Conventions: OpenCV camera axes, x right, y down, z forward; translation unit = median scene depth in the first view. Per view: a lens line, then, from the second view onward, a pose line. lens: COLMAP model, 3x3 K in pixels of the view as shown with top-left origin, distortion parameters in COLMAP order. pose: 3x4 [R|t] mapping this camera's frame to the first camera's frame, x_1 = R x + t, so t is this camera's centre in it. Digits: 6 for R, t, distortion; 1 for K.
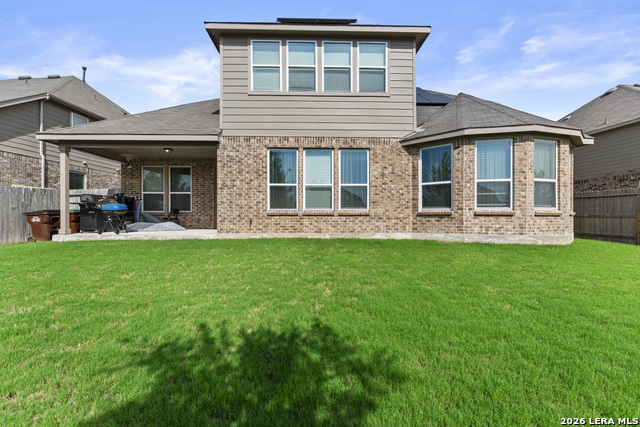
lens RADIAL K [[273.3, 0, 319.9], [0, 273.3, 213.0], [0, 0, 1]] dist [-0.002489, 0.000023]
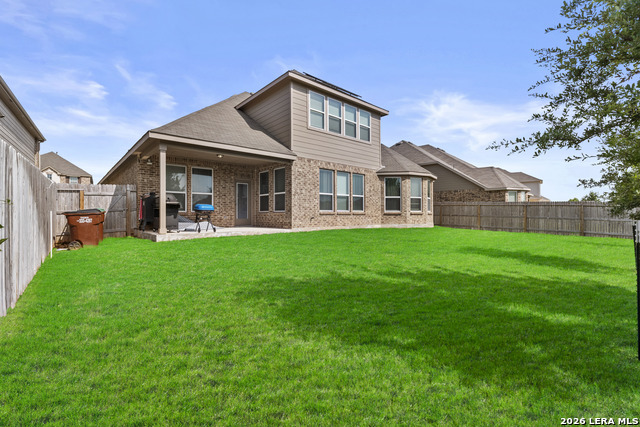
lens RADIAL K [[271.7, 0, 320.3], [0, 271.7, 213.0], [0, 0, 1]] dist [0.002107, 0.000030]
pose [[0.775258, 0.002515, 0.631639, -1.096216], [-0.001757, 0.999997, -0.001825, 0.002291], [-0.631642, 0.000305, 0.775260, -0.122977]]
